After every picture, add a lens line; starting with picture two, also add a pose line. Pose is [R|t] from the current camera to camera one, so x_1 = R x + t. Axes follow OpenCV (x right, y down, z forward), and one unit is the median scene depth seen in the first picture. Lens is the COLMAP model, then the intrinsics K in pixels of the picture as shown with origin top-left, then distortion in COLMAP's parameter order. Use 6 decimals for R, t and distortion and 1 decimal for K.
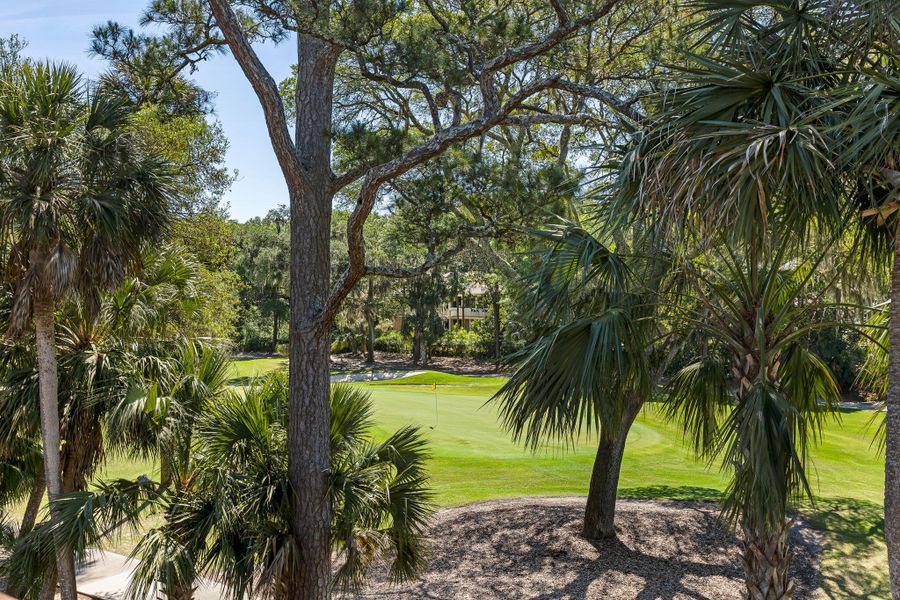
lens RADIAL K [[838.2, 0, 447.3], [0, 838.2, 303.8], [0, 0, 1]] dist [-0.004500, 0.006529]
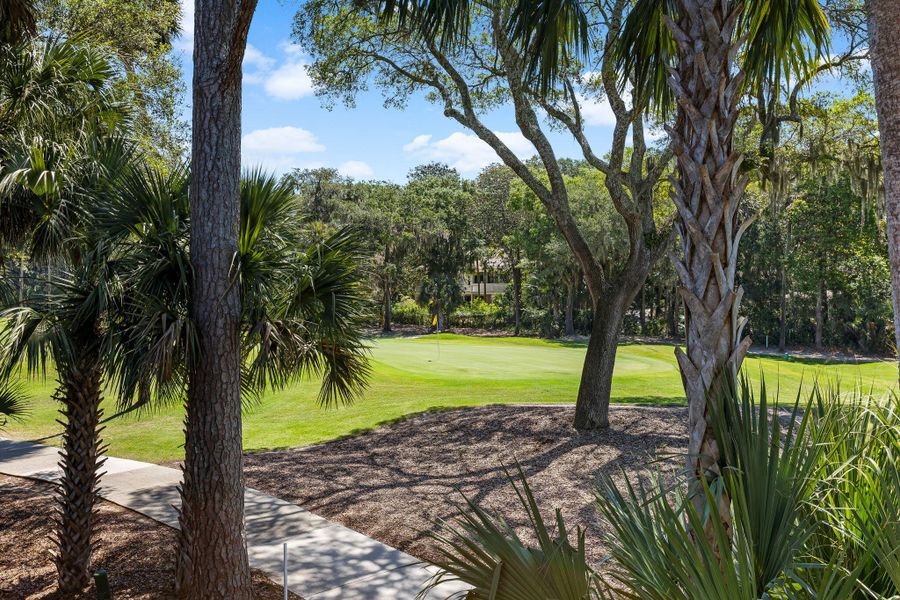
lens RADIAL K [[838.2, 0, 451.1], [0, 838.2, 295.1], [0, 0, 1]] dist [-0.004500, 0.006529]
pose [[0.999511, -0.001059, -0.031253, 0.060025], [0.000886, 0.999984, -0.005562, 0.145279], [0.031258, 0.005531, 0.999496, 0.089864]]
